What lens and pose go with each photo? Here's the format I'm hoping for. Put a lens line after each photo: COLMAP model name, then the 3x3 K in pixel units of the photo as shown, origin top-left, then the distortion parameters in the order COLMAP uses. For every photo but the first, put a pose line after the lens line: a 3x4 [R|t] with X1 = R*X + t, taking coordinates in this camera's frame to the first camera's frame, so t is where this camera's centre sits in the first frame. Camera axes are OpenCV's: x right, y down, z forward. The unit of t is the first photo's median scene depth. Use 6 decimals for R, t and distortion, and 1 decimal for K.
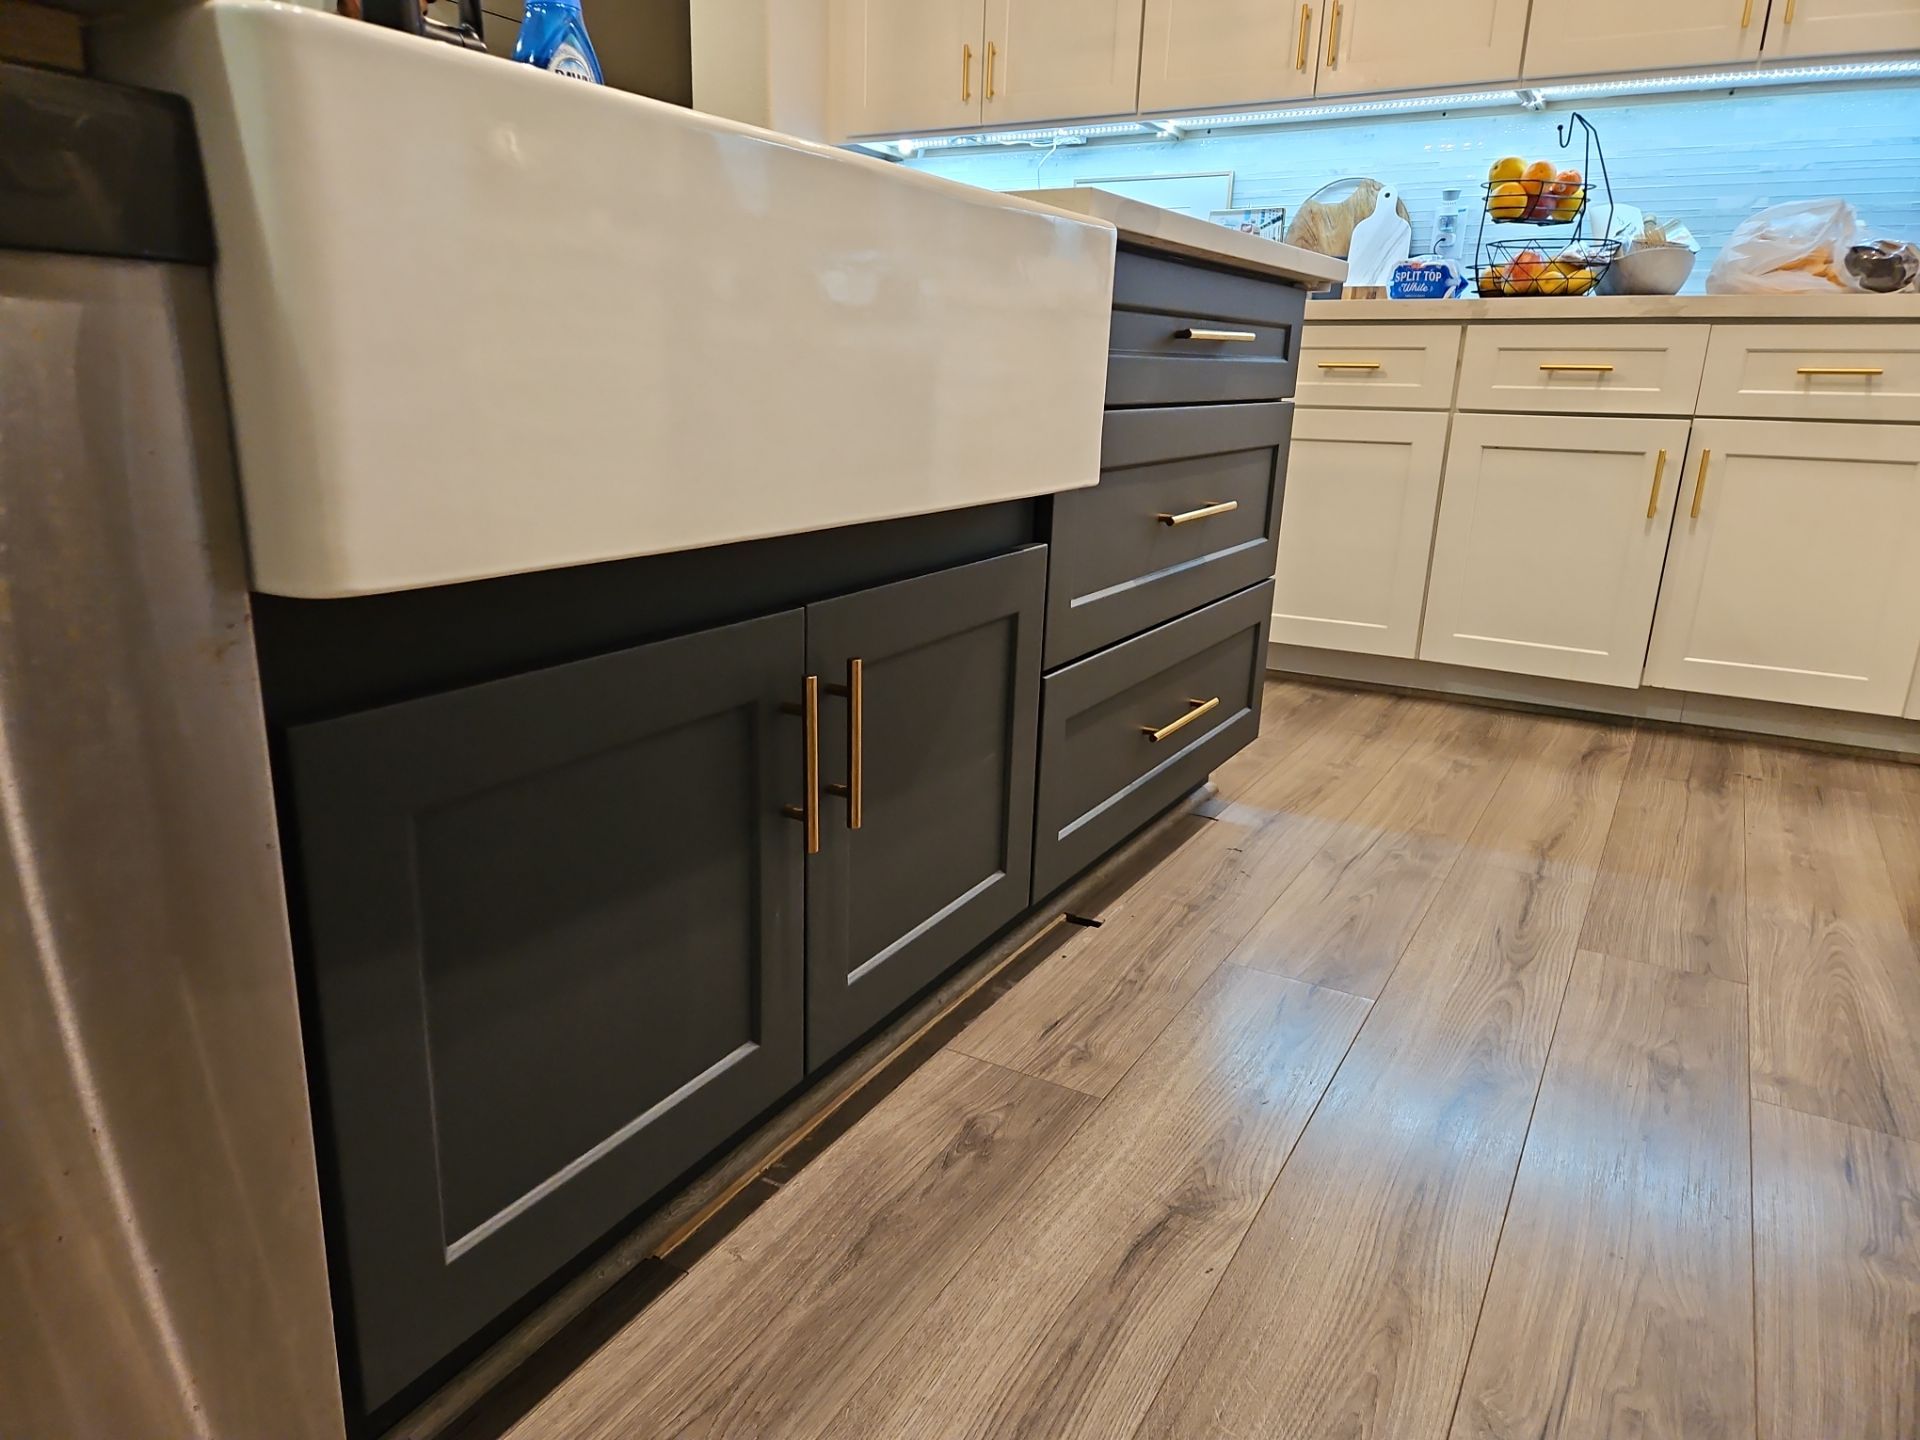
lens RADIAL K [[1327.8, 0, 960.0], [0, 1327.8, 720.0], [0, 0, 1]] dist [0.067898, -0.066776]
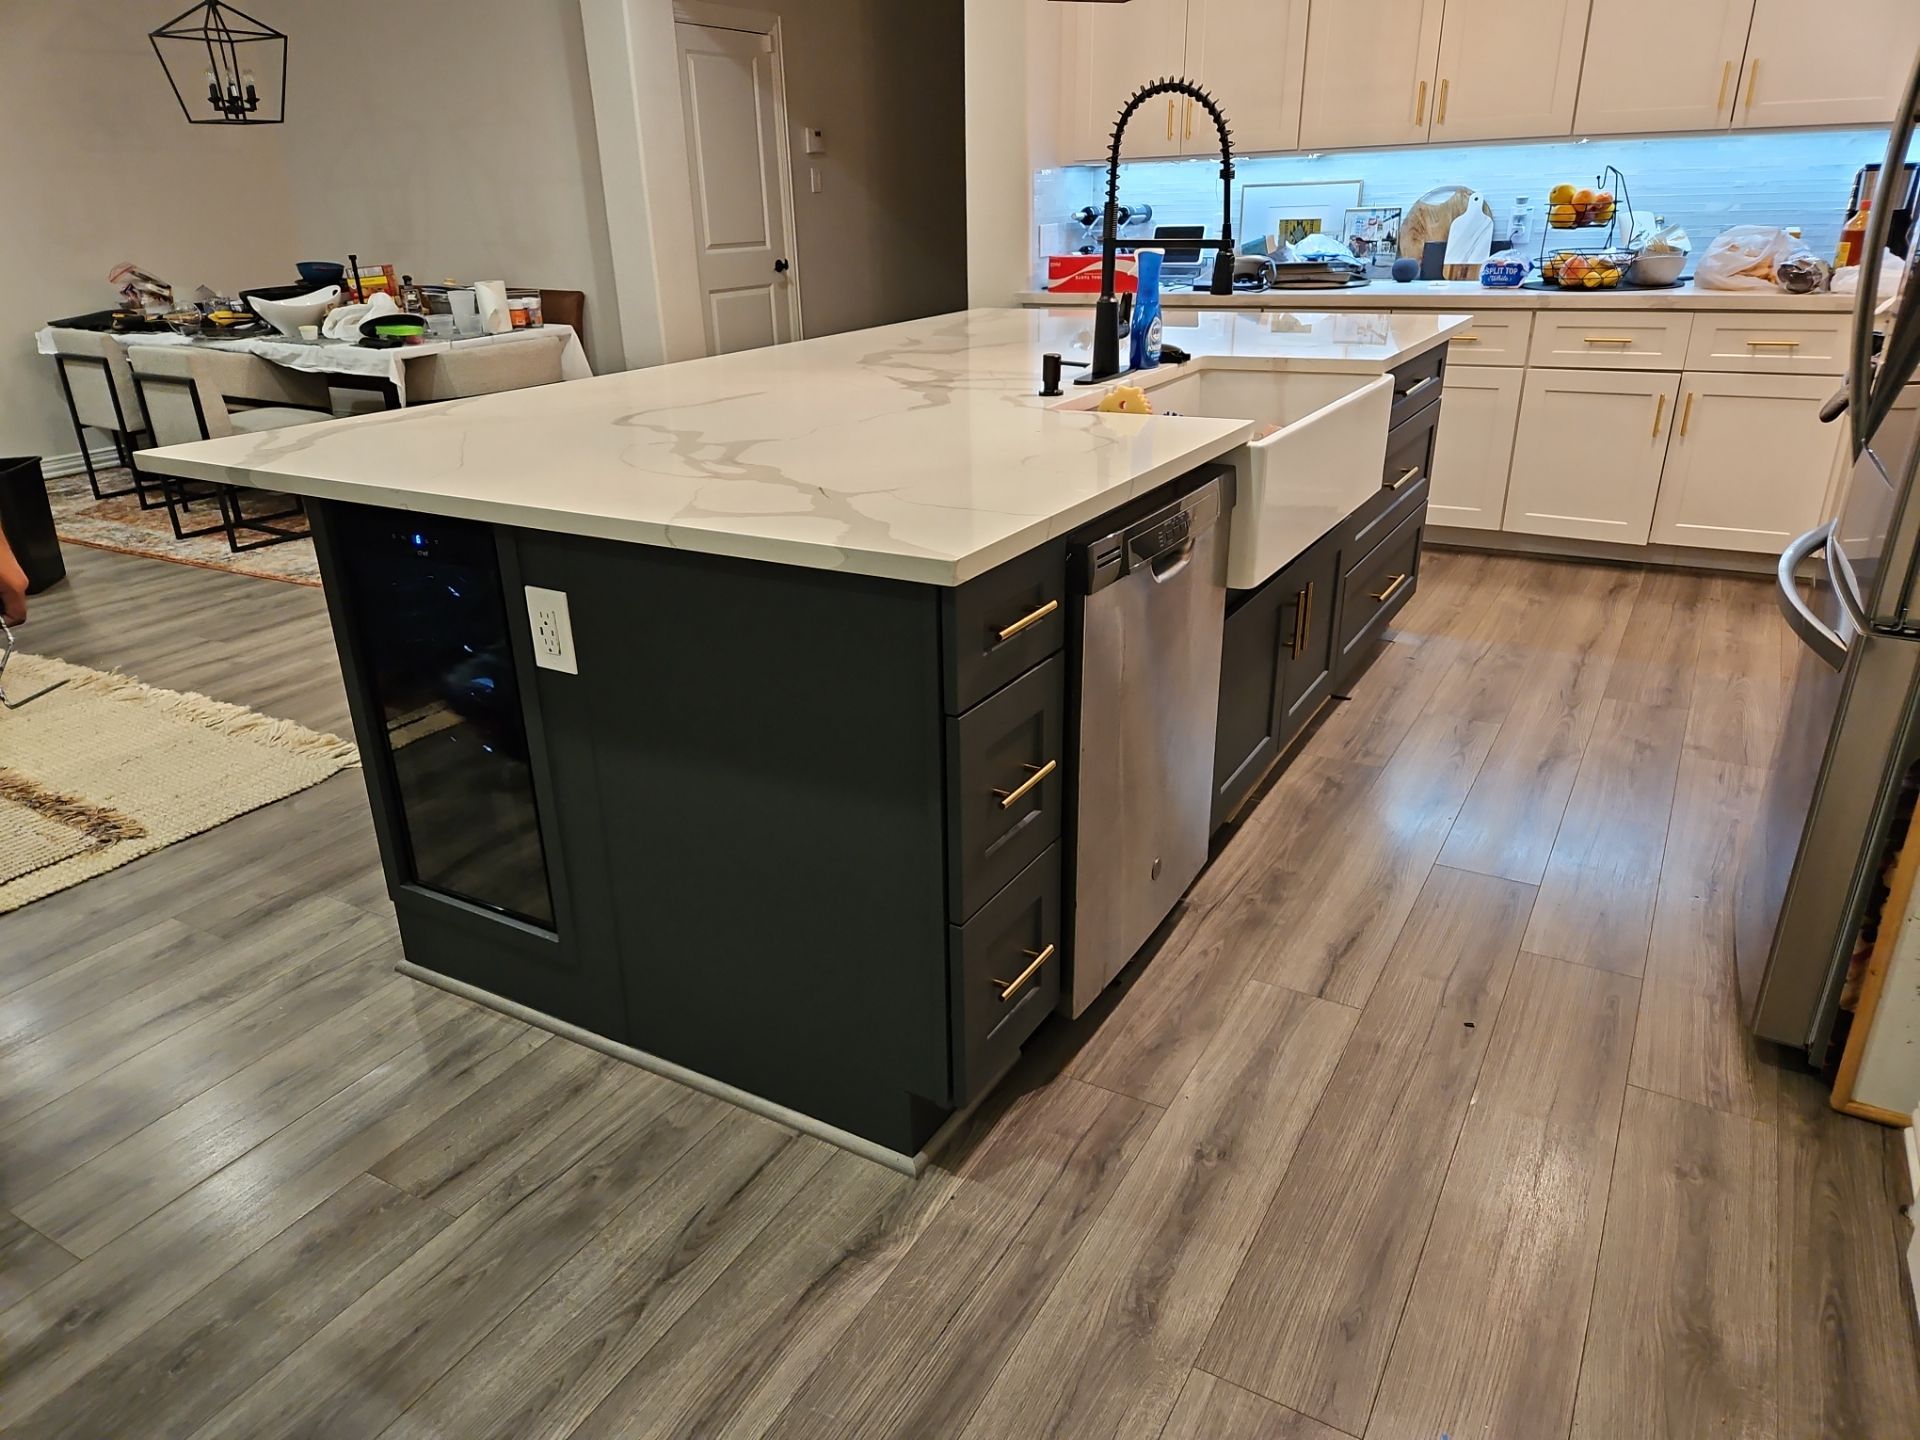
lens RADIAL K [[1327.8, 0, 960.0], [0, 1327.8, 720.0], [0, 0, 1]] dist [0.067898, -0.066776]
pose [[0.998569, -0.047169, -0.025216, -0.293438], [0.049825, 0.991780, 0.117859, -0.050825], [0.019450, -0.118946, 0.992710, -0.662216]]
